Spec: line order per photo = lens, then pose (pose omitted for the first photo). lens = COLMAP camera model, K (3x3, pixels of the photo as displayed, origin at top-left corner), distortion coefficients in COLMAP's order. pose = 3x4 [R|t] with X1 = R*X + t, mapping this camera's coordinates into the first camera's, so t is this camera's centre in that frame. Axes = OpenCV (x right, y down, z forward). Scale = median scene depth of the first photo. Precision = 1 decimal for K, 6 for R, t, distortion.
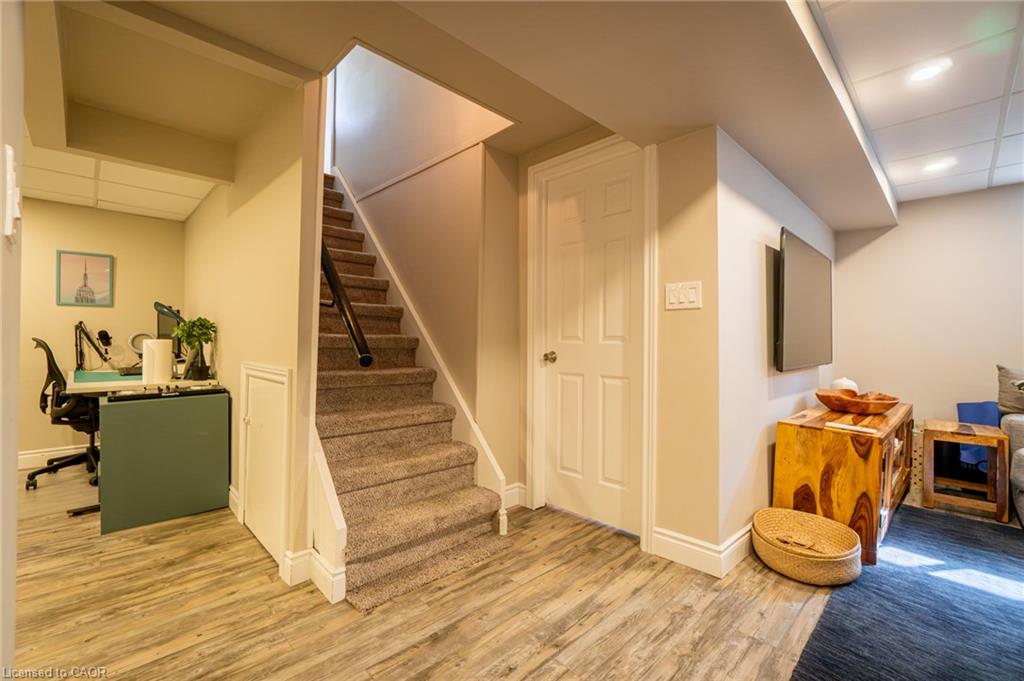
lens RADIAL K [[441.0, 0, 508.9], [0, 441.0, 341.8], [0, 0, 1]] dist [-0.013370, 0.000496]
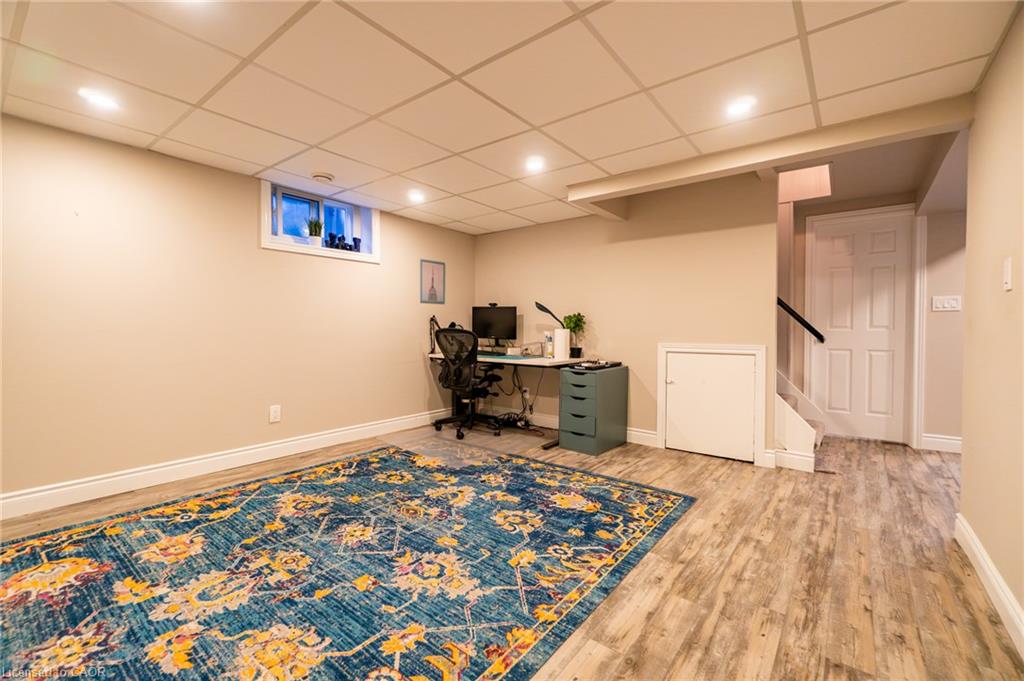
lens RADIAL K [[441.0, 0, 517.2], [0, 441.0, 335.6], [0, 0, 1]] dist [-0.013370, 0.000496]
pose [[0.990986, -0.003387, 0.133926, -1.254911], [0.003220, 0.999994, 0.001461, 0.016052], [-0.133930, -0.001017, 0.990990, -0.429137]]
